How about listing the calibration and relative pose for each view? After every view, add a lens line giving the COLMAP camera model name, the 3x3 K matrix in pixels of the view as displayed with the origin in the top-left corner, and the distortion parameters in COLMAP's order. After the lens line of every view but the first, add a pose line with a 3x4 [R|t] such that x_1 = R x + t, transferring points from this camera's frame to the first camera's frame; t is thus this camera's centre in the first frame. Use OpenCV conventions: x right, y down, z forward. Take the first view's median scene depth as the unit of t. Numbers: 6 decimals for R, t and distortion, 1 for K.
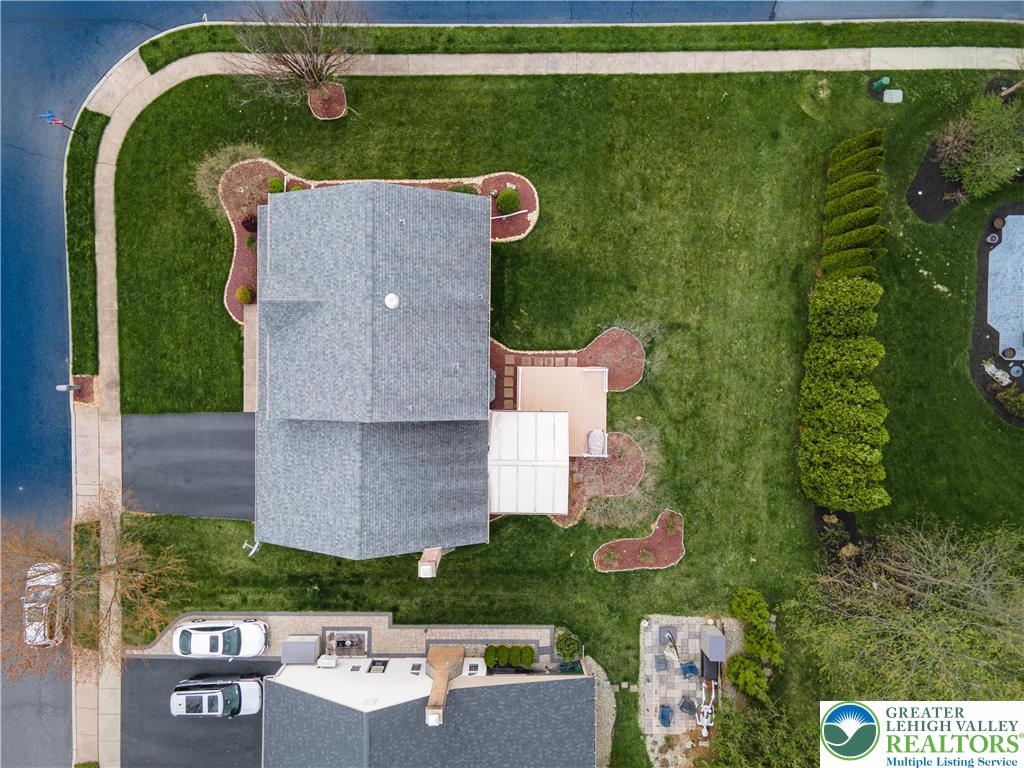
lens RADIAL K [[749.0, 0, 506.6], [0, 749.0, 384.9], [0, 0, 1]] dist [0.031339, 0.014547]
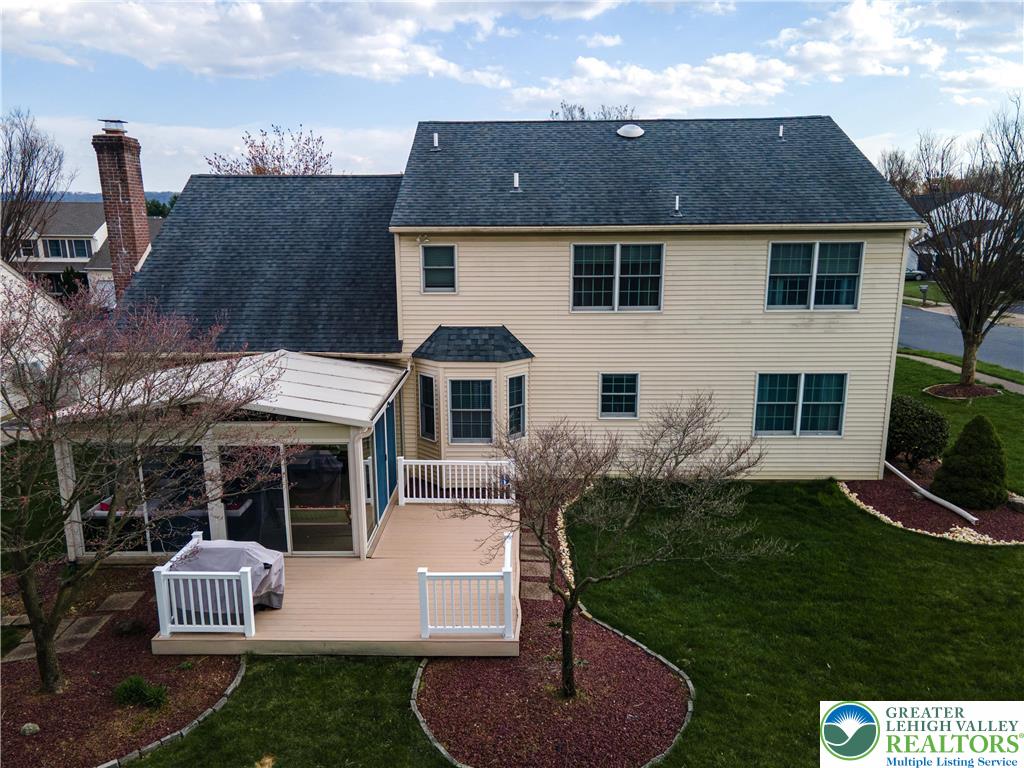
lens RADIAL K [[749.0, 0, 505.0], [0, 749.0, 381.1], [0, 0, 1]] dist [0.031339, 0.014547]
pose [[-0.010584, 0.208845, -0.977891, 0.352793], [-0.999938, -0.005468, 0.009654, -0.020670], [-0.003330, 0.977933, 0.208890, 0.861630]]
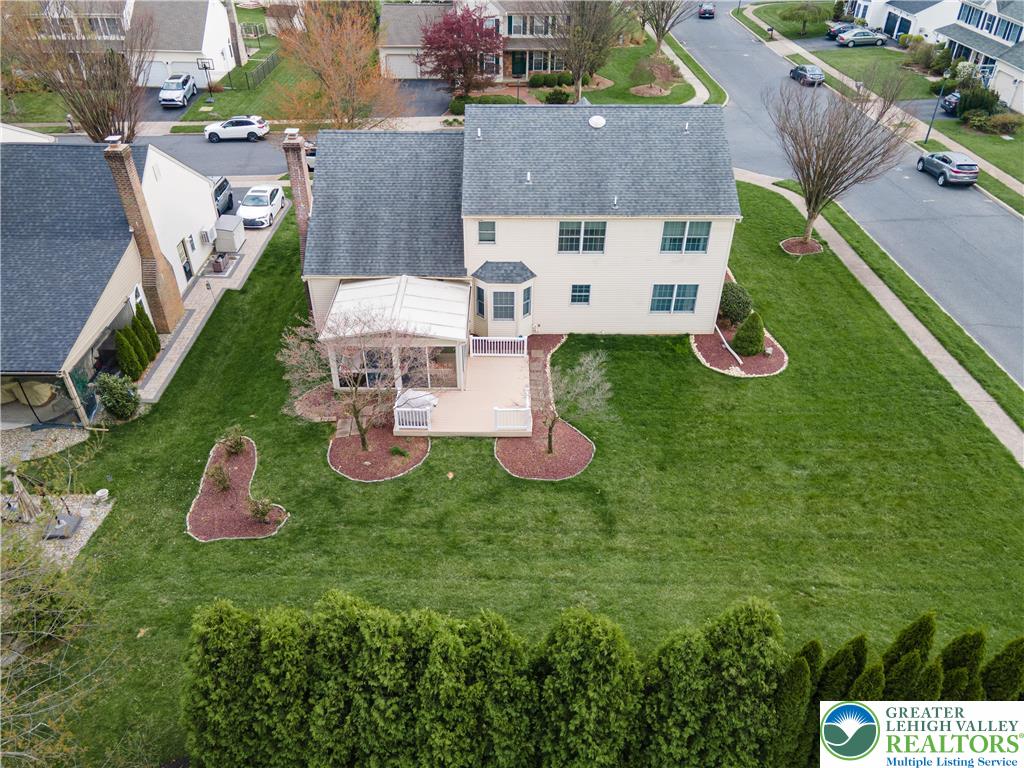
lens RADIAL K [[749.0, 0, 504.8], [0, 749.0, 386.3], [0, 0, 1]] dist [0.031339, 0.014547]
pose [[0.008834, 0.583051, -0.812388, 0.630390], [-0.999904, -0.003550, -0.013422, 0.008745], [-0.010710, 0.812428, 0.582963, 0.589608]]
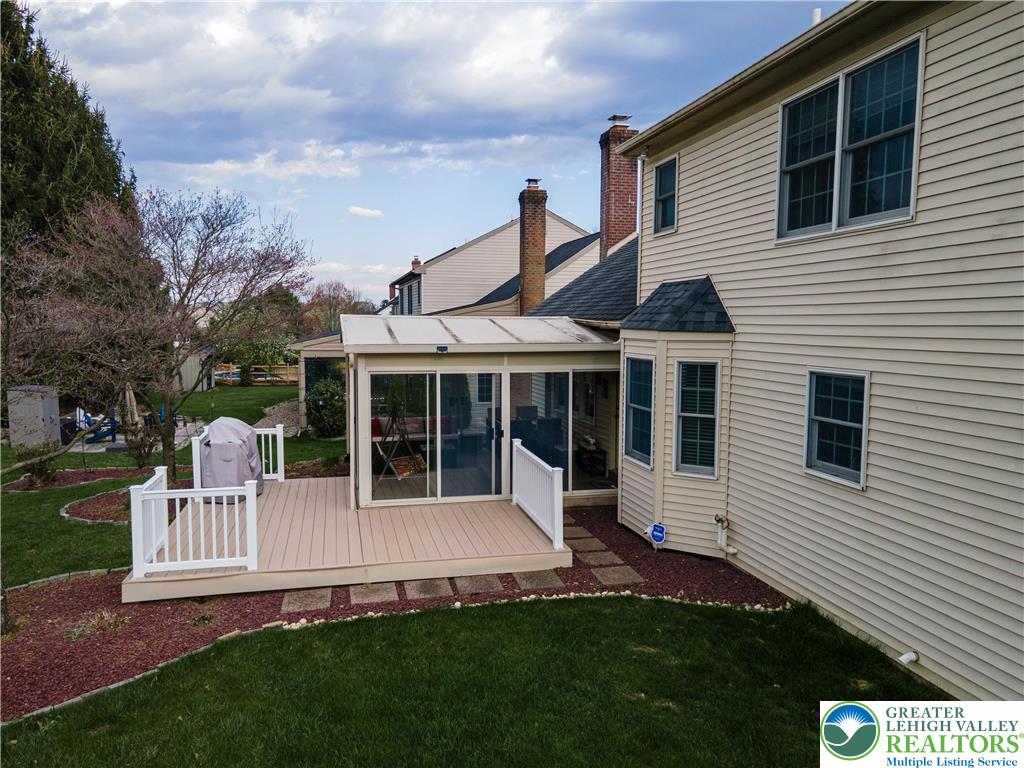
lens RADIAL K [[749.0, 0, 503.7], [0, 749.0, 384.6], [0, 0, 1]] dist [0.031339, 0.014547]
pose [[-0.973131, 0.011489, -0.229964, 0.083017], [-0.230067, -0.088449, 0.969147, -0.225233], [-0.009206, 0.996014, 0.088716, 0.926963]]
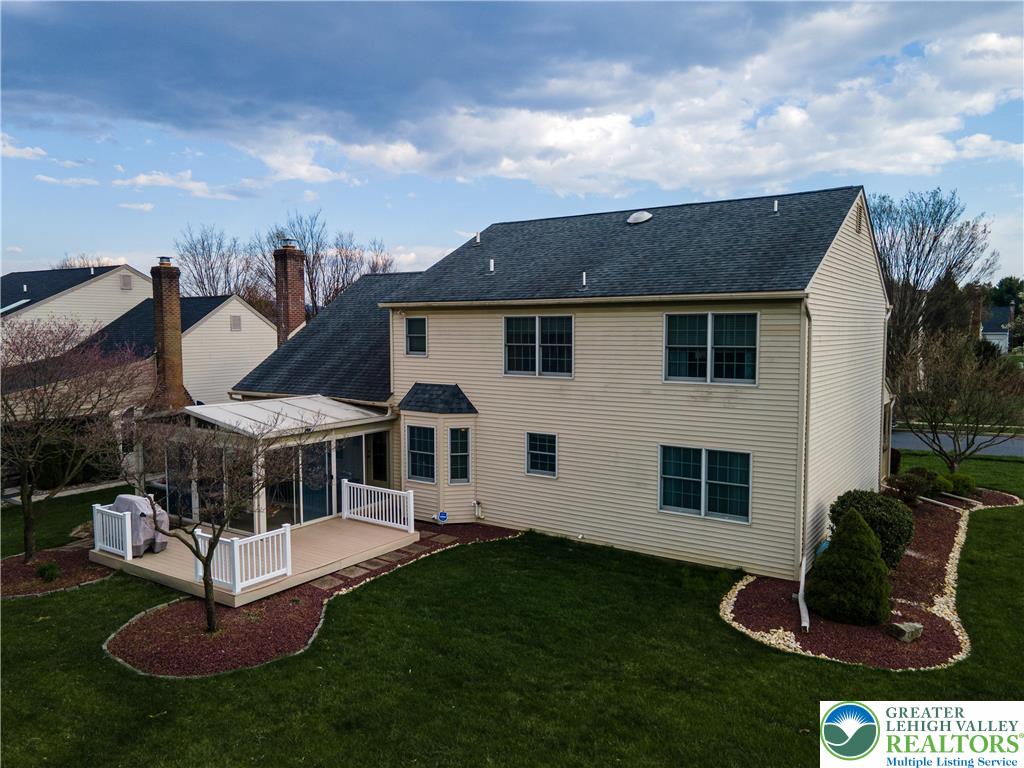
lens RADIAL K [[749.0, 0, 503.9], [0, 749.0, 379.1], [0, 0, 1]] dist [0.031339, 0.014547]
pose [[-0.559756, 0.054501, -0.826863, 0.329596], [-0.828629, -0.045046, 0.557983, -0.293371], [-0.006836, 0.997497, 0.070376, 0.878700]]
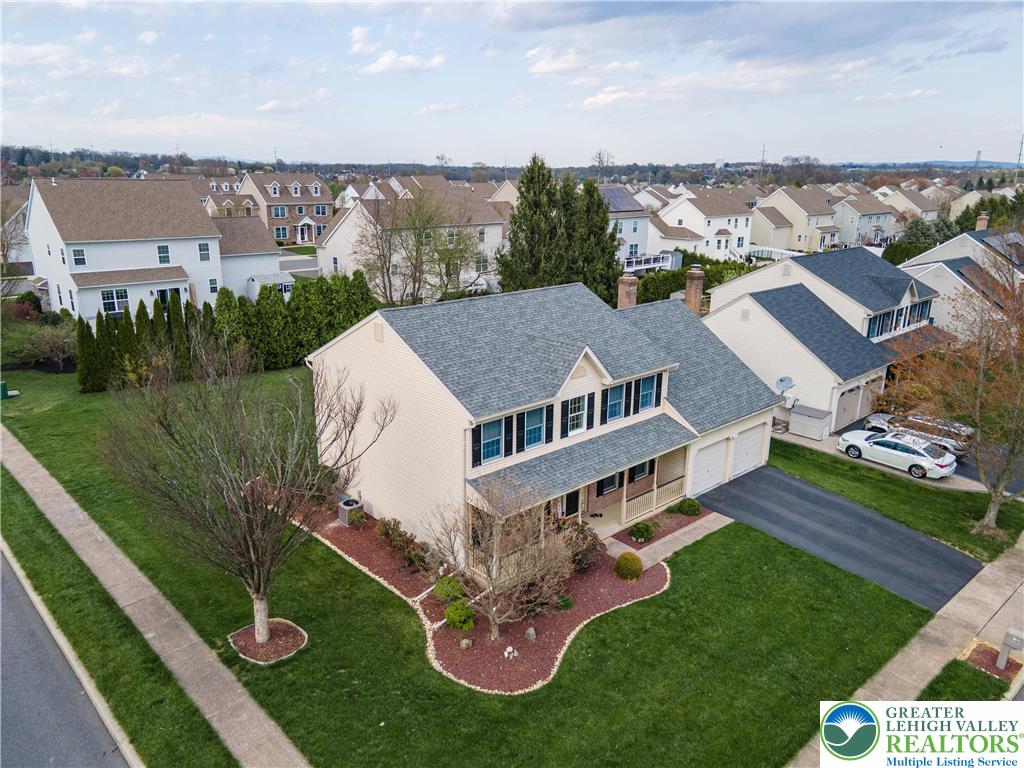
lens RADIAL K [[749.0, 0, 507.5], [0, 749.0, 376.2], [0, 0, 1]] dist [0.031339, 0.014547]
pose [[-0.684010, -0.206572, 0.699613, -0.668130], [0.729447, -0.185713, 0.658344, -0.559722], [-0.006068, 0.960645, 0.277713, 0.677221]]
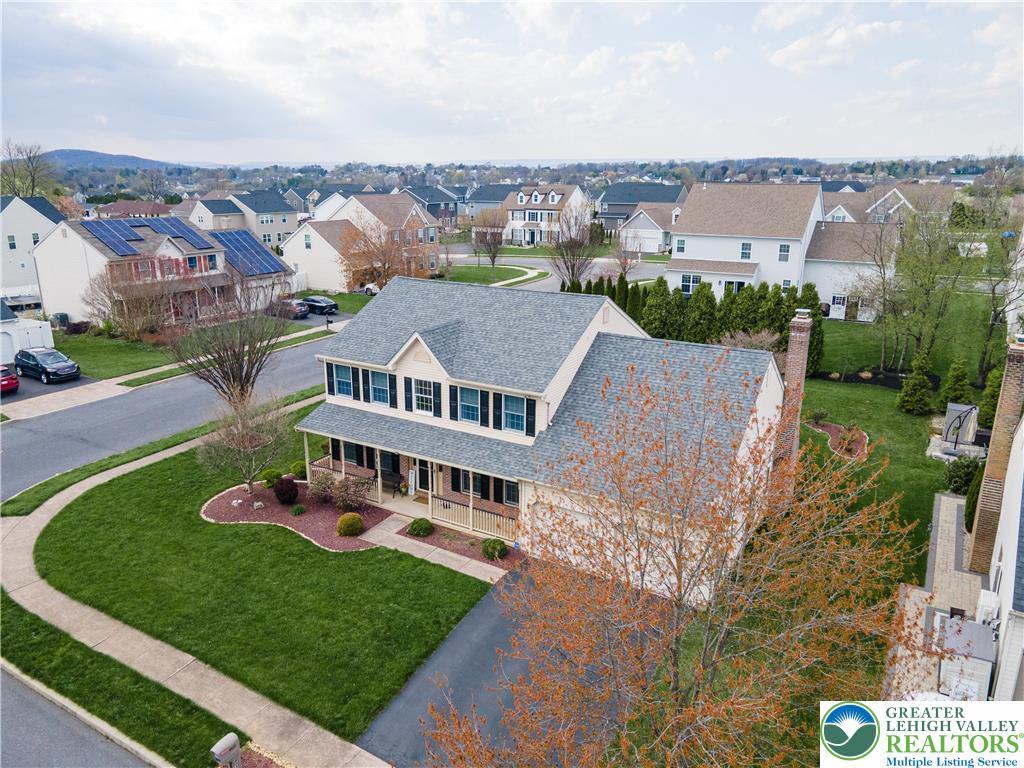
lens RADIAL K [[749.0, 0, 509.2], [0, 749.0, 384.9], [0, 0, 1]] dist [0.031339, 0.014547]
pose [[0.510481, -0.242275, 0.825053, -0.796154], [0.859849, 0.134570, -0.492494, 0.318301], [0.008292, 0.960830, 0.277016, 0.685395]]
